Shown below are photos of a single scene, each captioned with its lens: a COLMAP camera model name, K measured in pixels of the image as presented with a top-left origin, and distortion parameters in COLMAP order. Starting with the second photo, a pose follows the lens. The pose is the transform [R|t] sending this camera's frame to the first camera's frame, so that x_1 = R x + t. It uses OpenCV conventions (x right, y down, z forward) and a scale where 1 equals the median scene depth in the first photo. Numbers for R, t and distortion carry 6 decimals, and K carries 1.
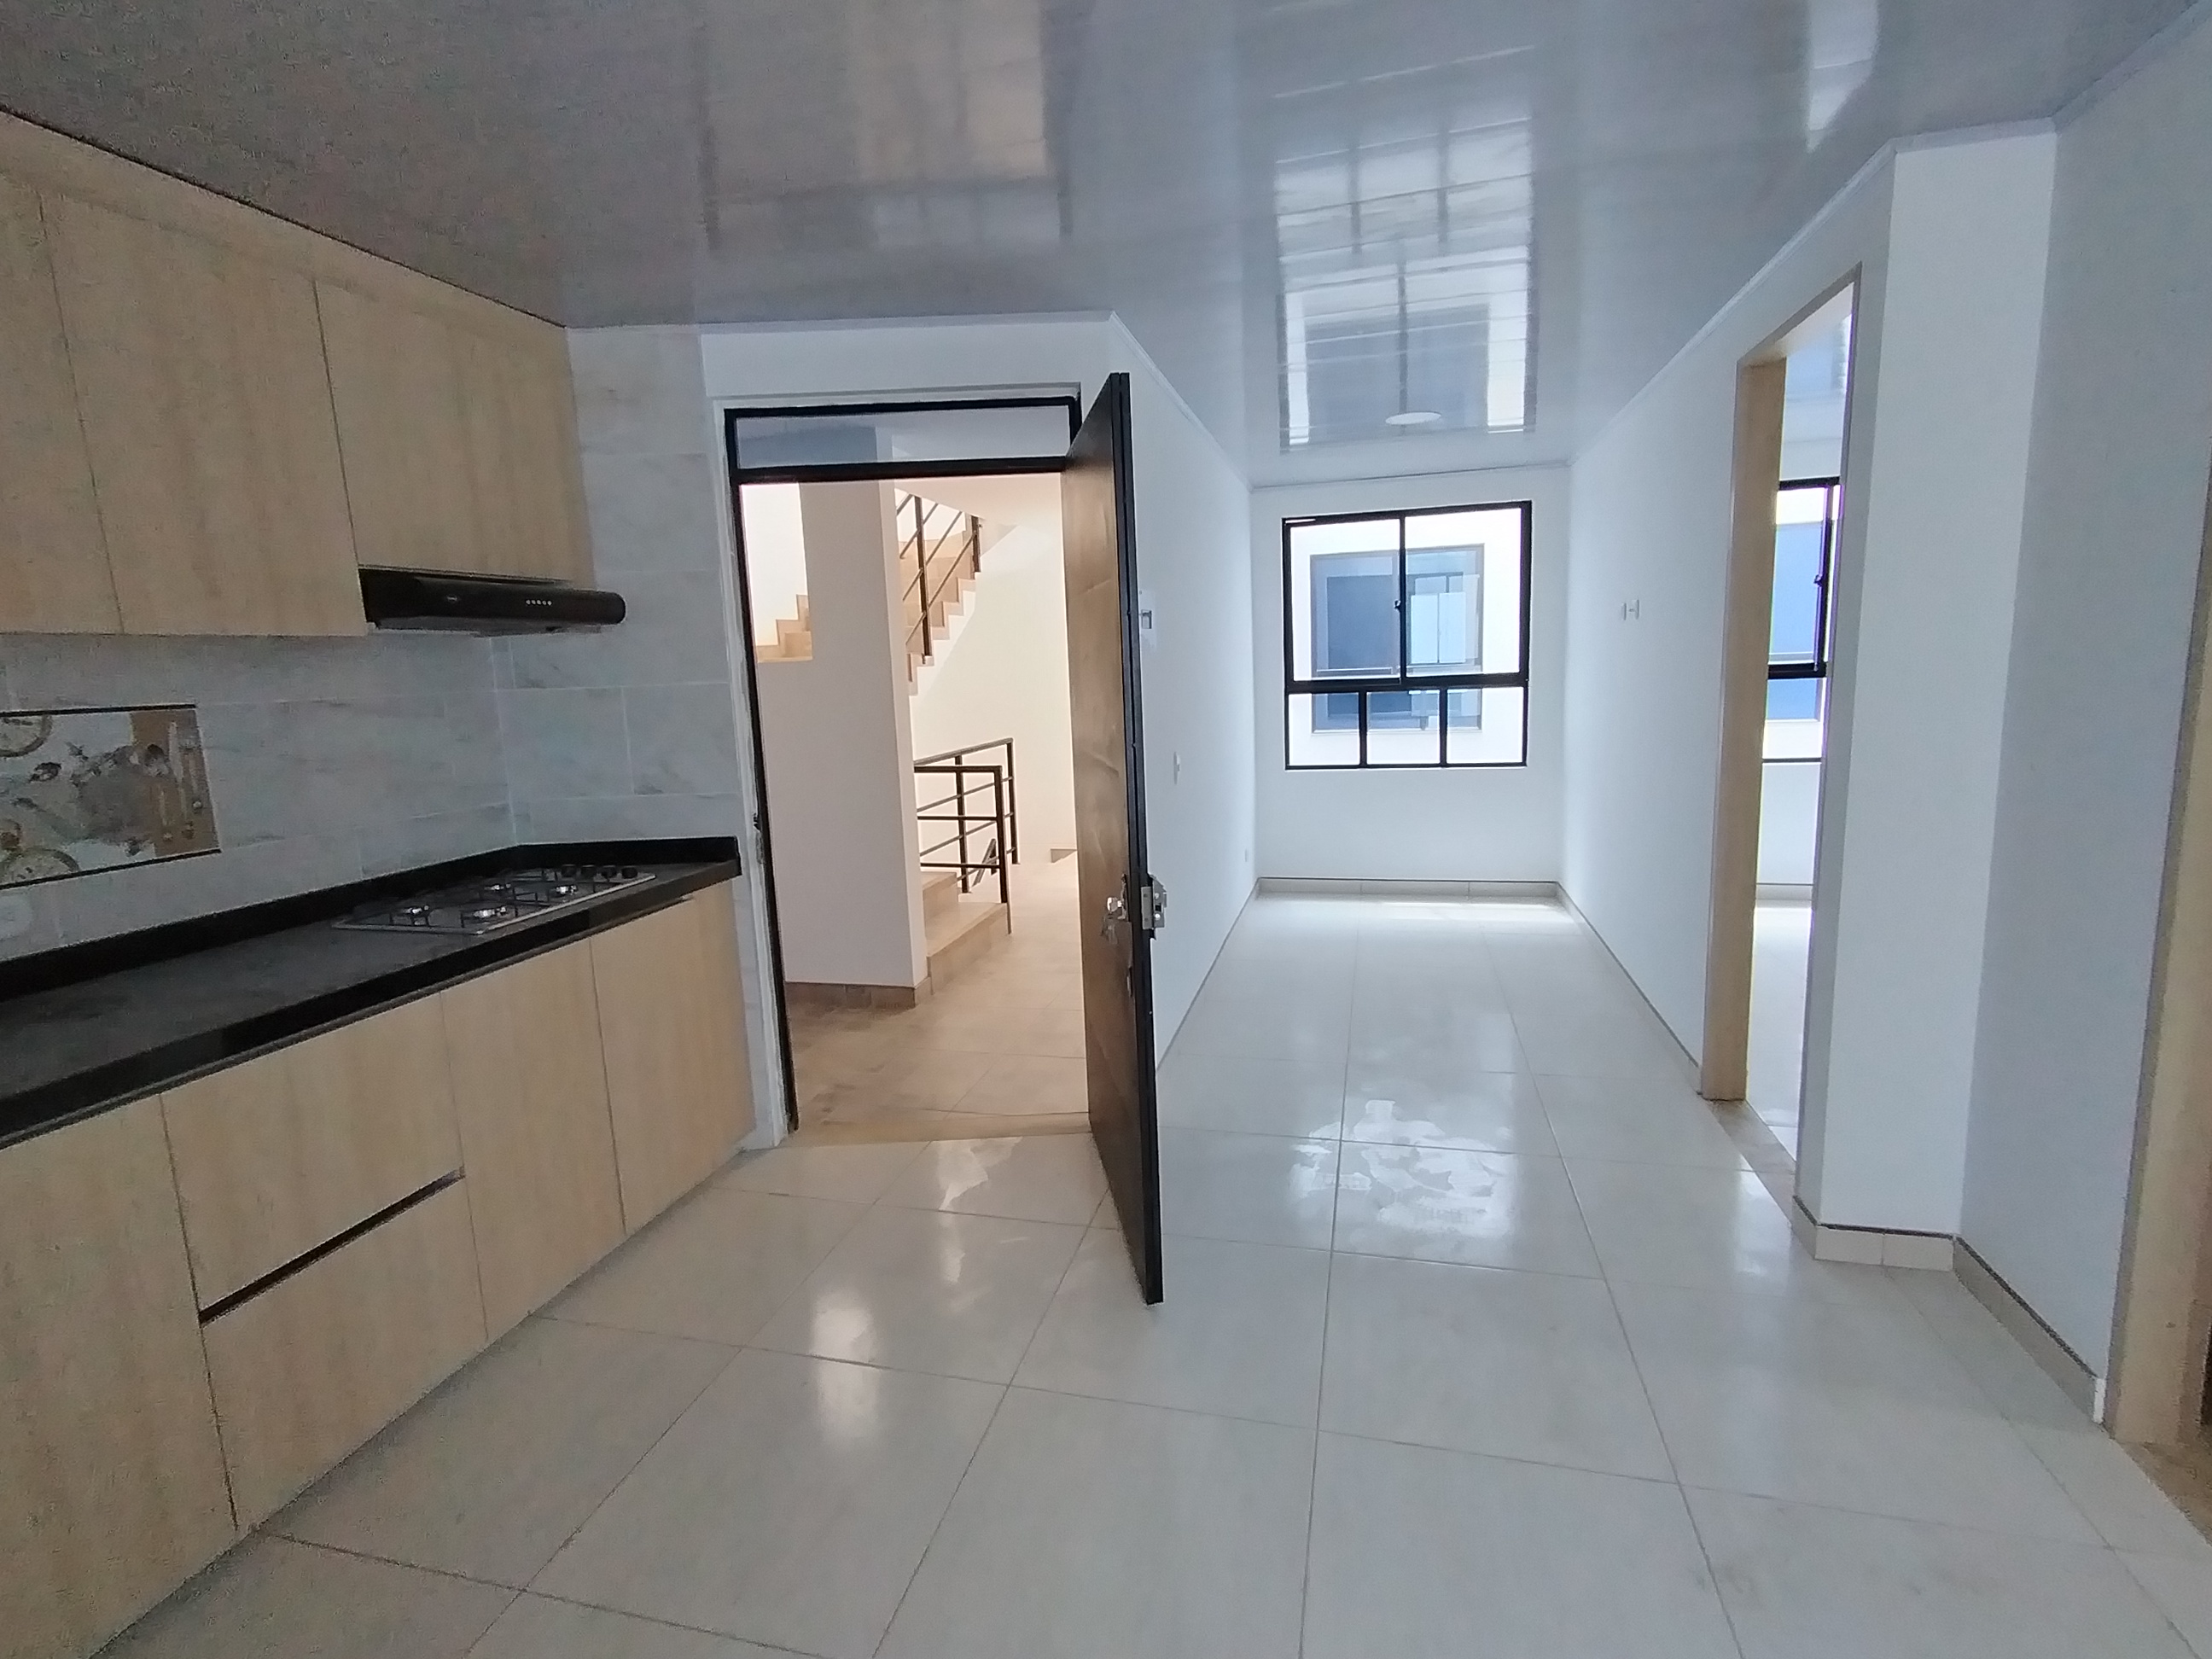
lens RADIAL K [[1047.1, 0, 1102.6], [0, 1047.1, 816.4], [0, 0, 1]] dist [0.005638, 0.000916]
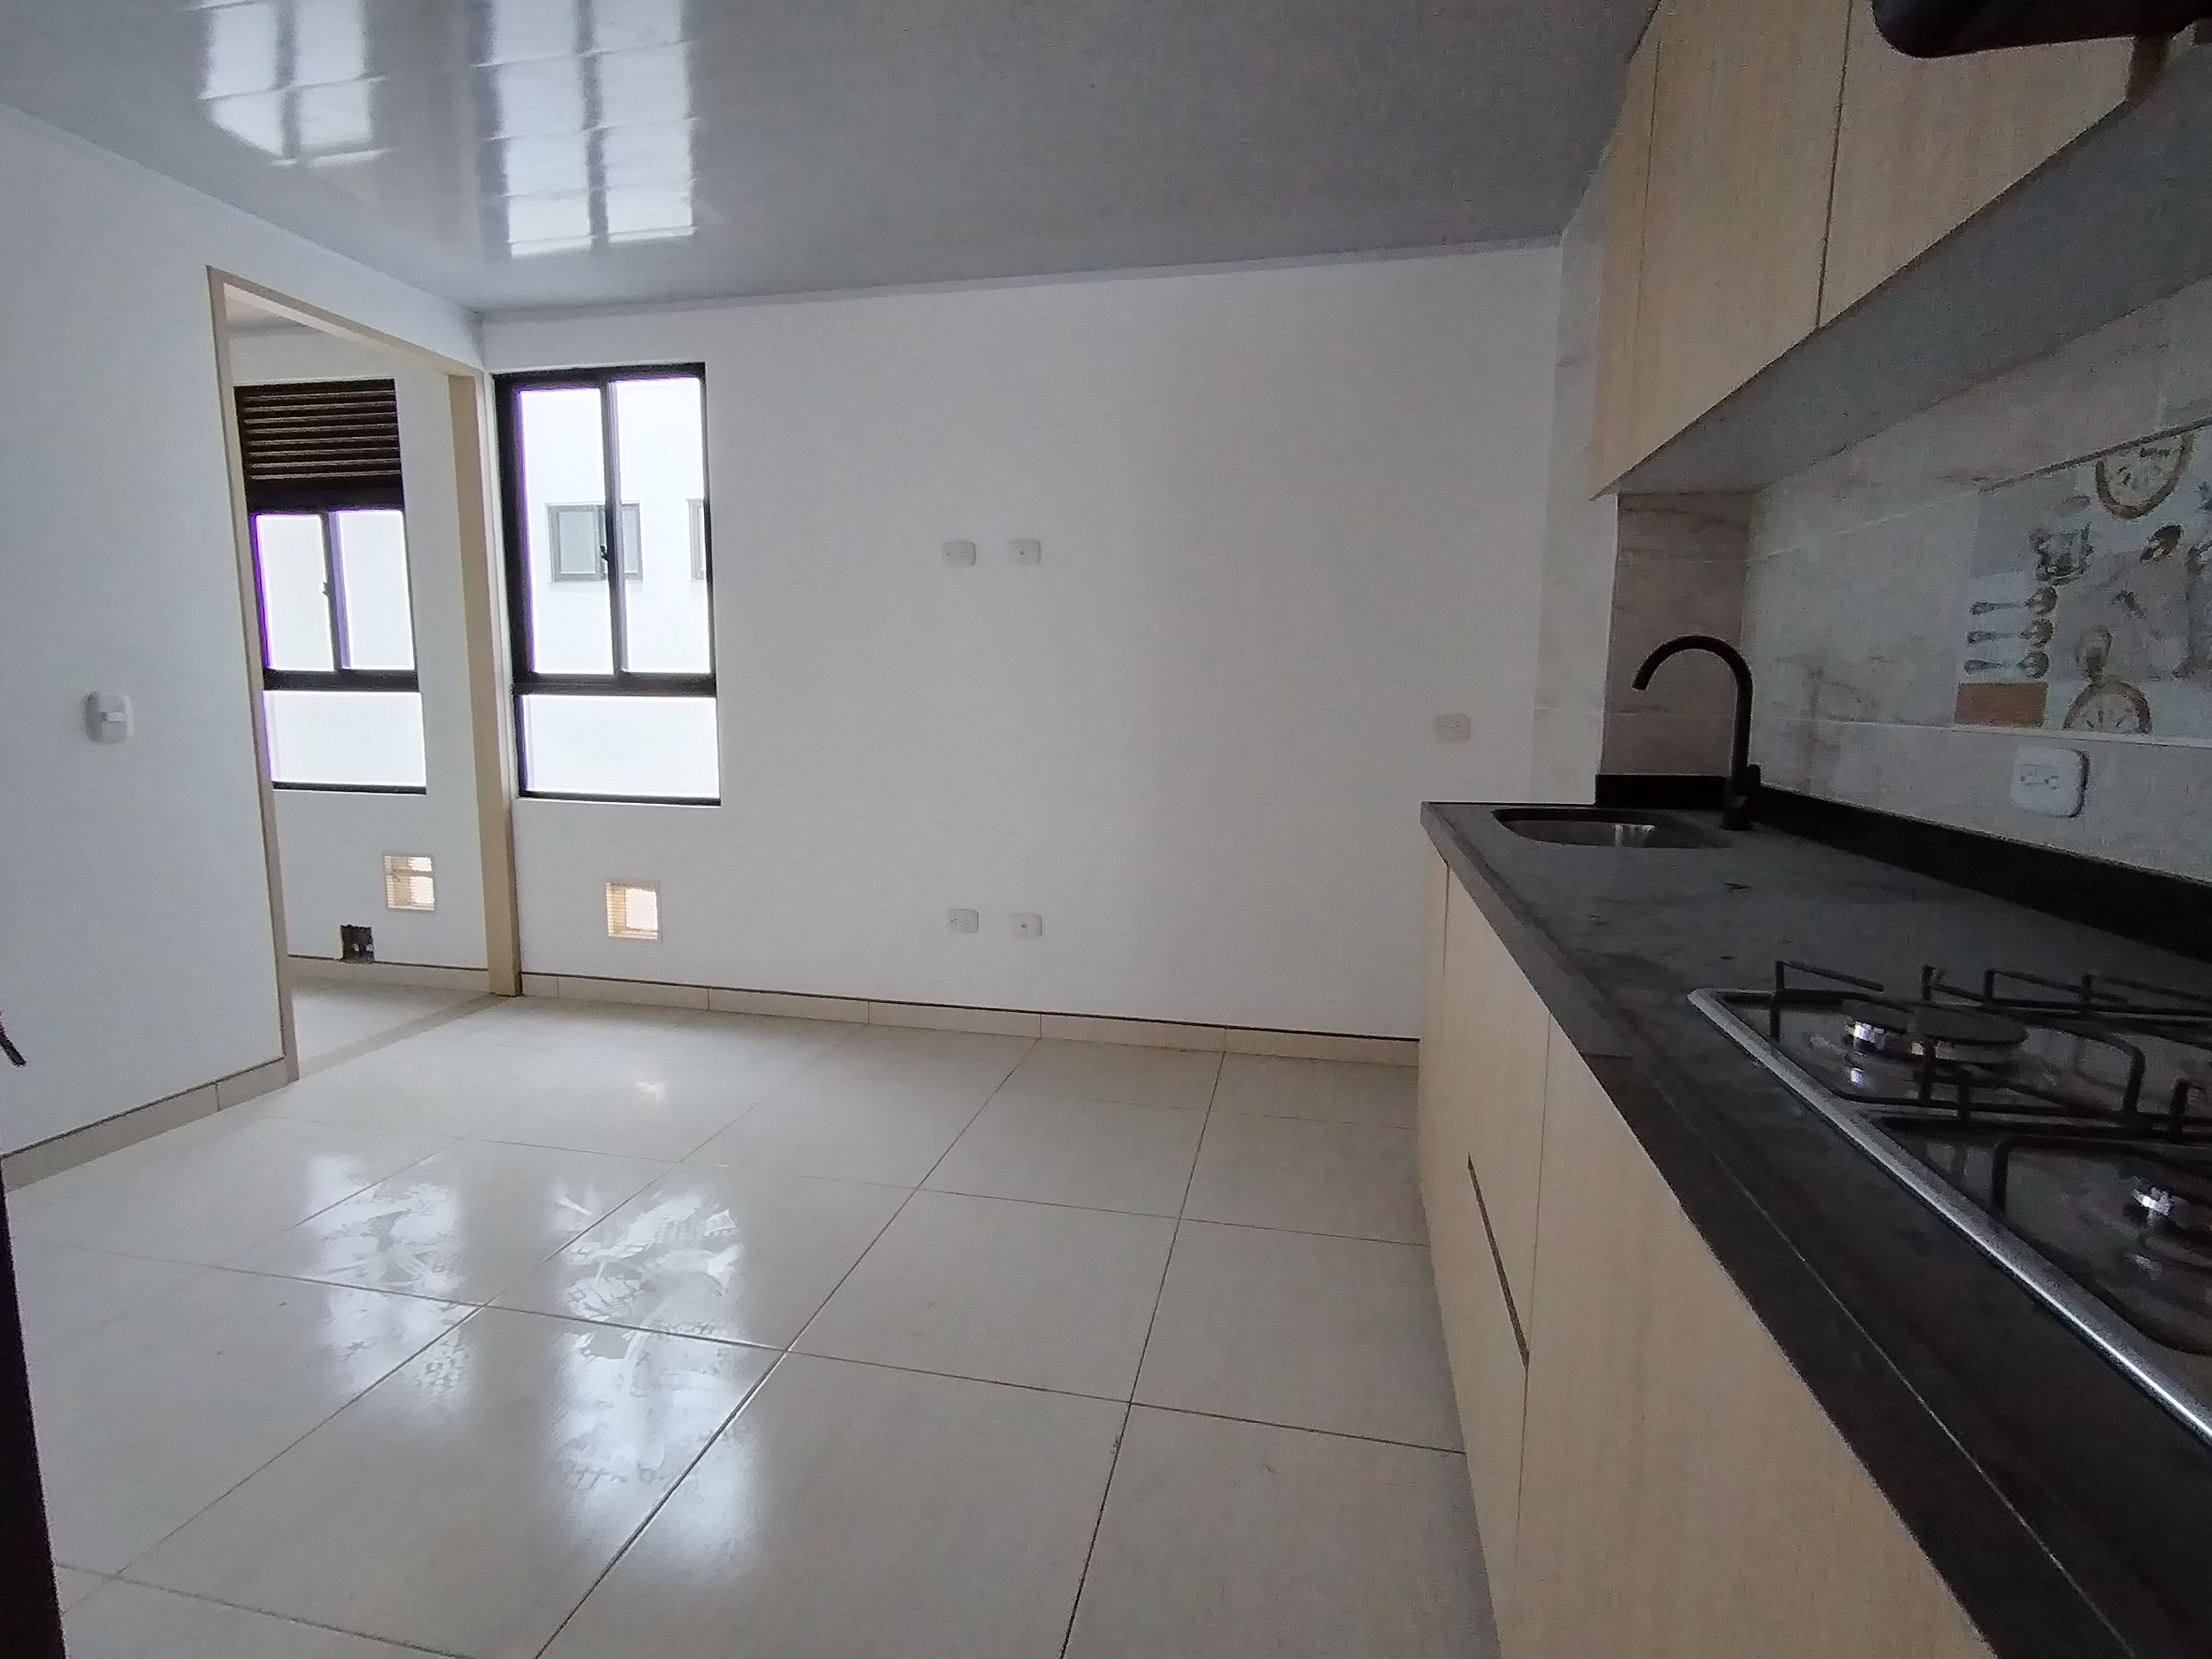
lens RADIAL K [[1062.9, 0, 1106.0], [0, 1062.9, 829.5], [0, 0, 1]] dist [0.001315, 0.000530]
pose [[-0.998424, 0.036792, -0.042371, -0.292114], [0.023623, 0.960476, 0.277359, -0.045073], [0.050901, 0.275921, -0.959832, 1.053515]]
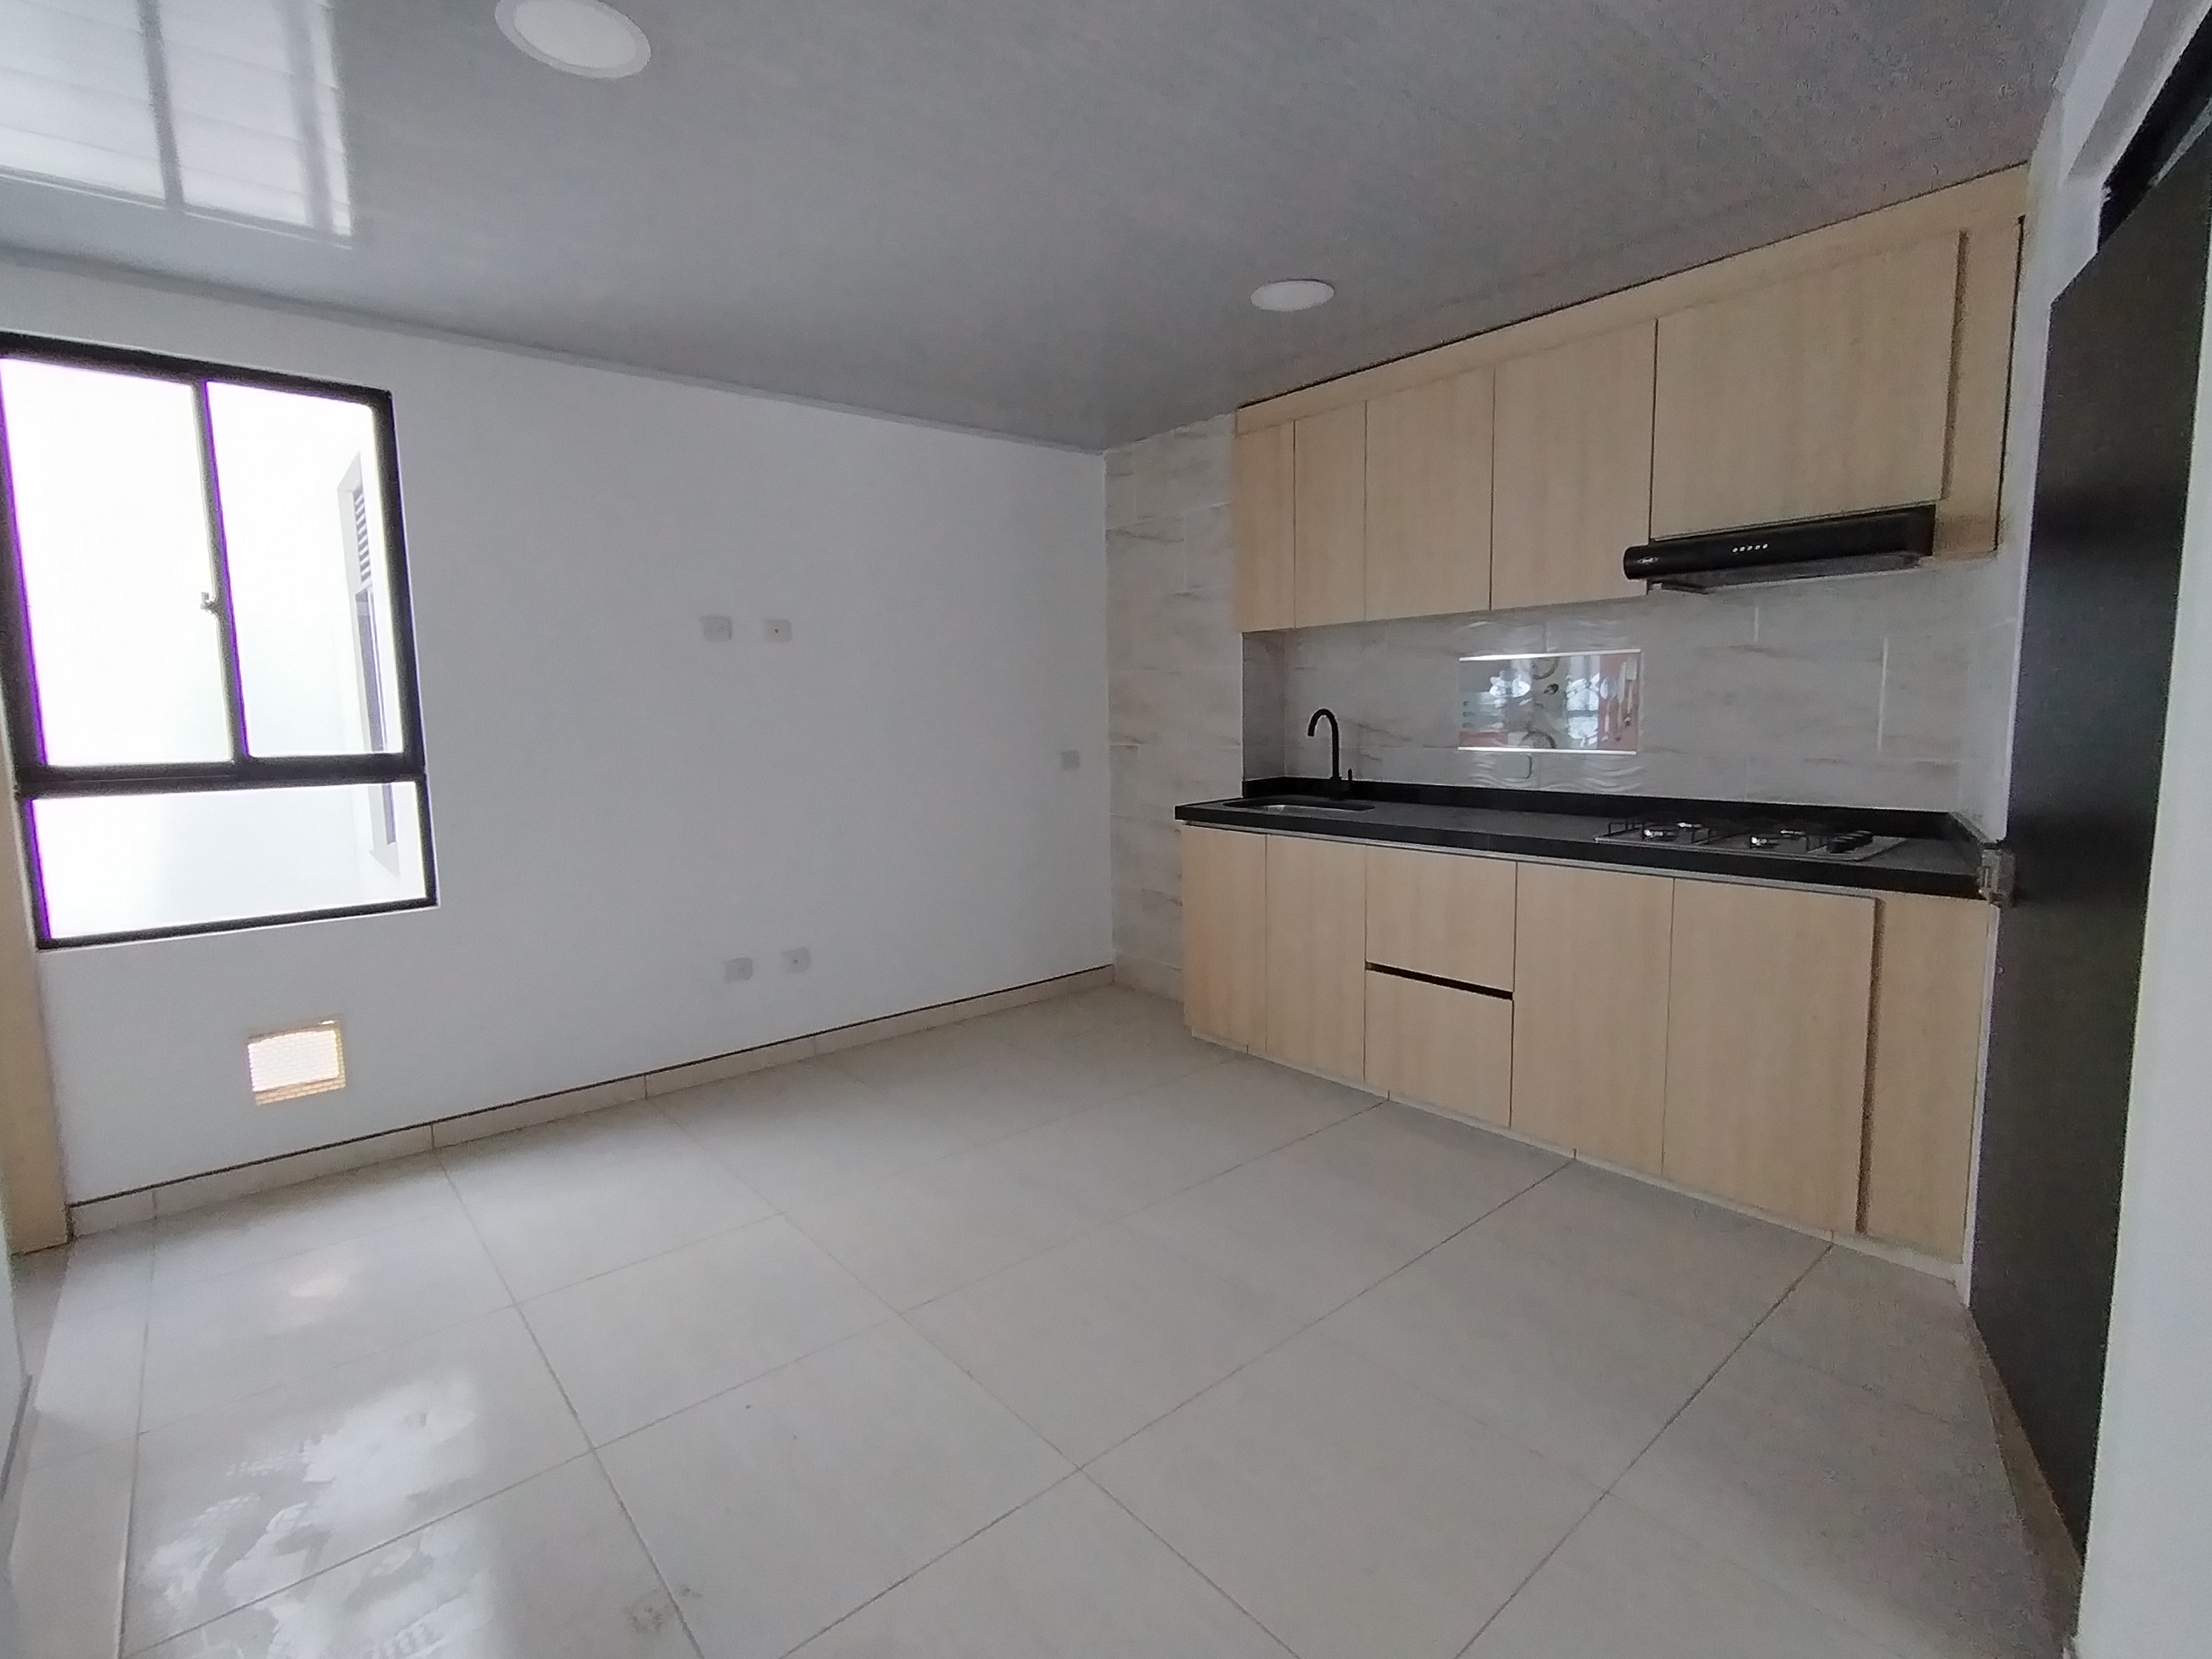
lens RADIAL K [[1047.1, 0, 1102.6], [0, 1047.1, 816.4], [0, 0, 1]] dist [0.005638, 0.000916]
pose [[-0.562714, 0.138462, -0.814973, 0.569553], [-0.079391, 0.972263, 0.220002, -0.108050], [0.822831, 0.188500, -0.536113, 0.923961]]
